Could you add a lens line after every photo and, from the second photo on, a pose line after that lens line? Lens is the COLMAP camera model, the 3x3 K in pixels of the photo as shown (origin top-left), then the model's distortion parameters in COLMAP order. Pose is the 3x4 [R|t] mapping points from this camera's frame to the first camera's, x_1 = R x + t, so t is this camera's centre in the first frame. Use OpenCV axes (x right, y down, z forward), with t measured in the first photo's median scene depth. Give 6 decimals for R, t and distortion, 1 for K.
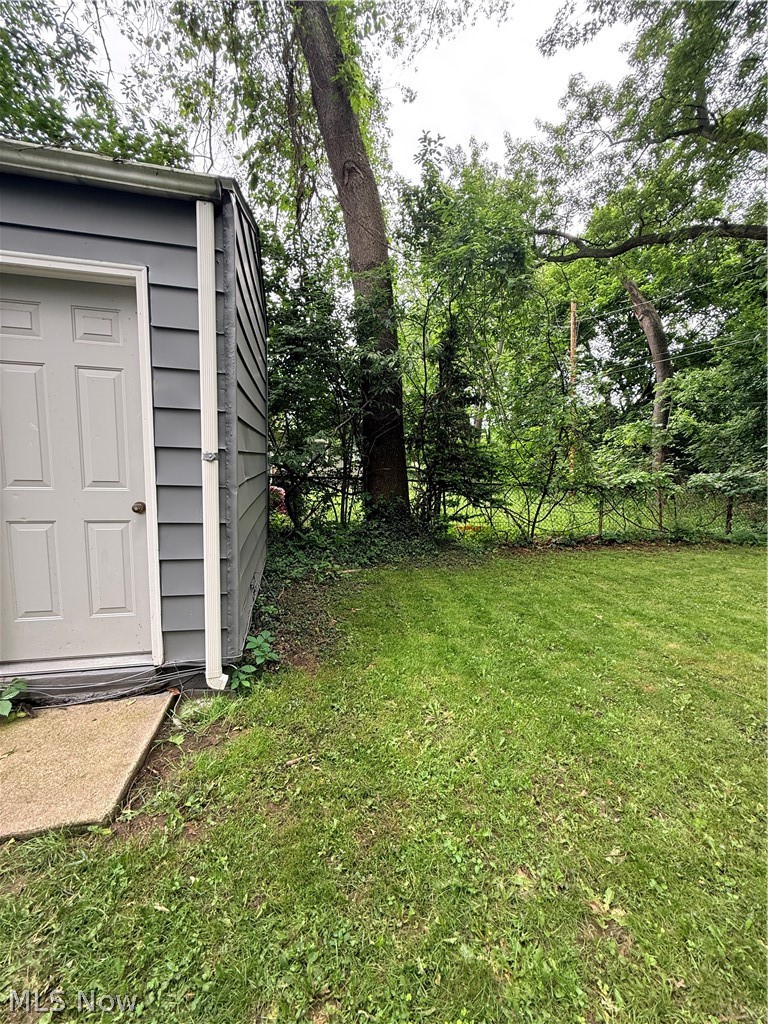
lens RADIAL K [[407.6, 0, 384.2], [0, 407.6, 508.5], [0, 0, 1]] dist [0.001205, -0.000209]
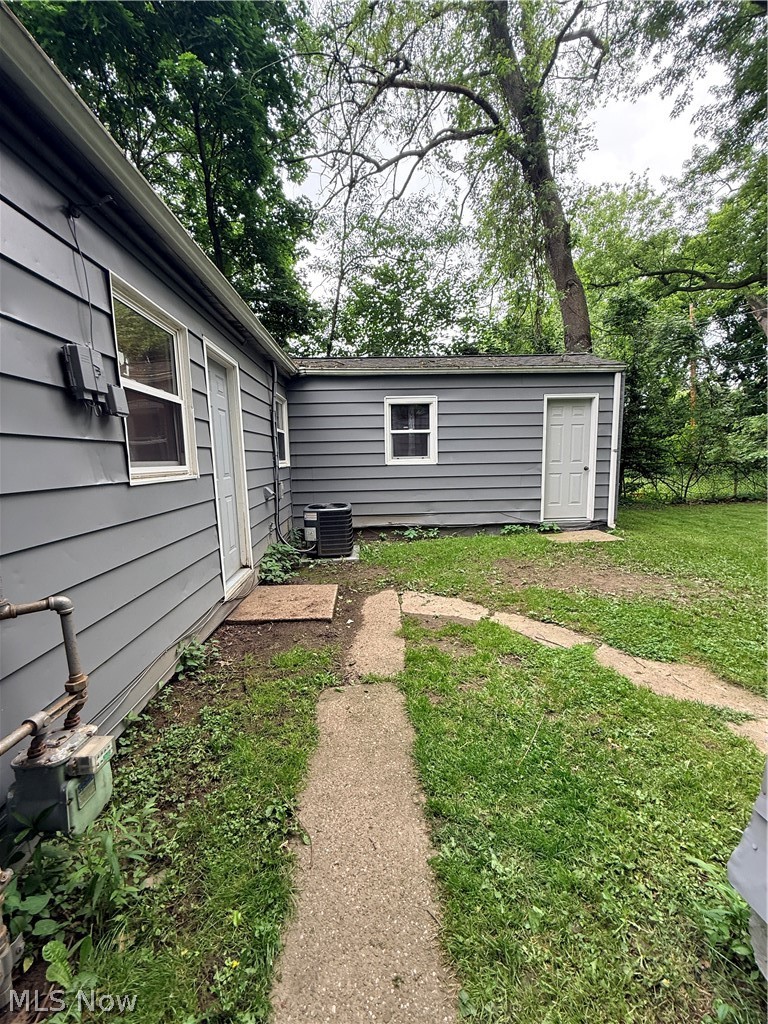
lens RADIAL K [[407.6, 0, 386.0], [0, 407.6, 510.4], [0, 0, 1]] dist [0.001205, -0.000209]
pose [[0.983803, -0.028333, -0.177000, -0.558886], [0.030162, 0.999516, 0.007651, 0.088650], [0.176698, -0.012866, 0.984181, -0.829254]]
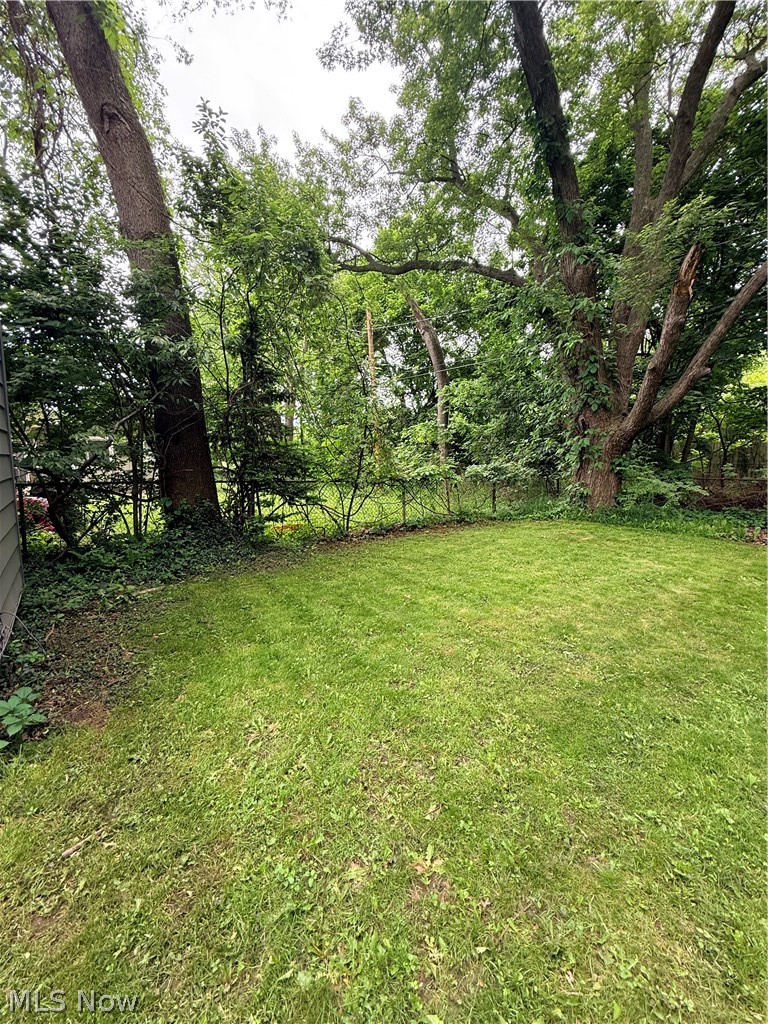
lens RADIAL K [[407.6, 0, 384.0], [0, 407.6, 508.3], [0, 0, 1]] dist [0.001205, -0.000209]
pose [[0.903055, -0.072871, 0.423298, 0.009223], [0.071032, 0.997271, 0.020142, -0.000681], [-0.423611, 0.011879, 0.905766, 0.010115]]
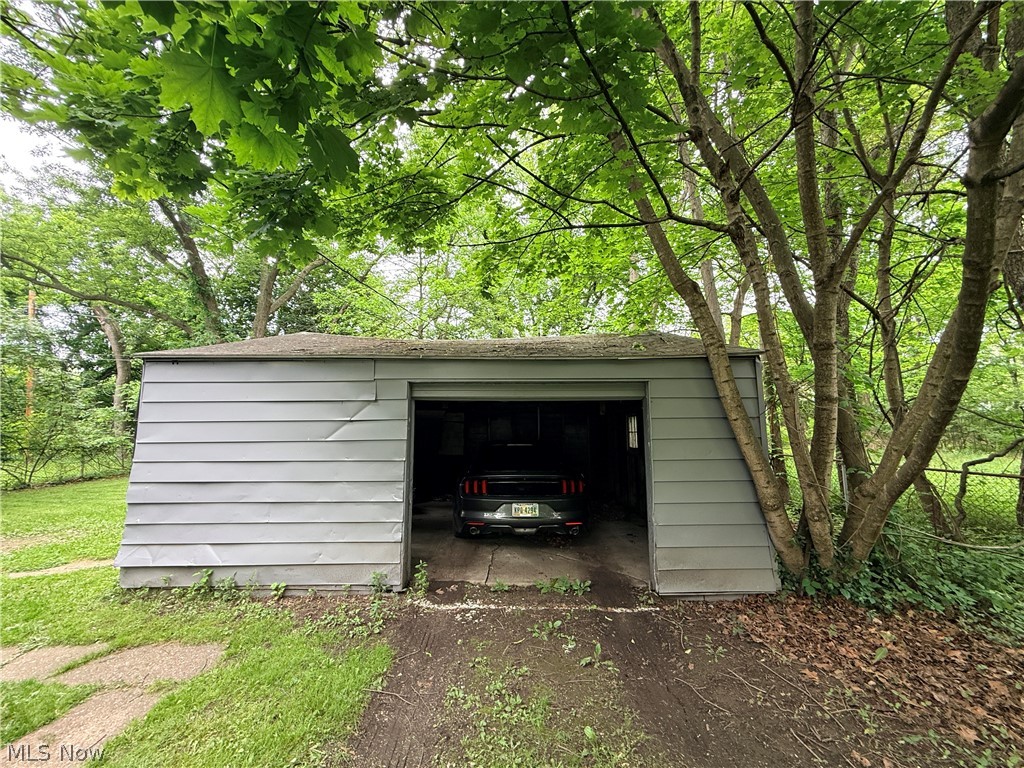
lens RADIAL K [[407.6, 0, 508.4], [0, 407.6, 381.0], [0, 0, 1]] dist [0.001205, -0.000209]
pose [[0.218053, 0.085377, 0.972195, -0.954081], [0.124625, 0.985575, -0.114504, 0.115082], [-0.967947, 0.146128, 0.204268, -1.389709]]
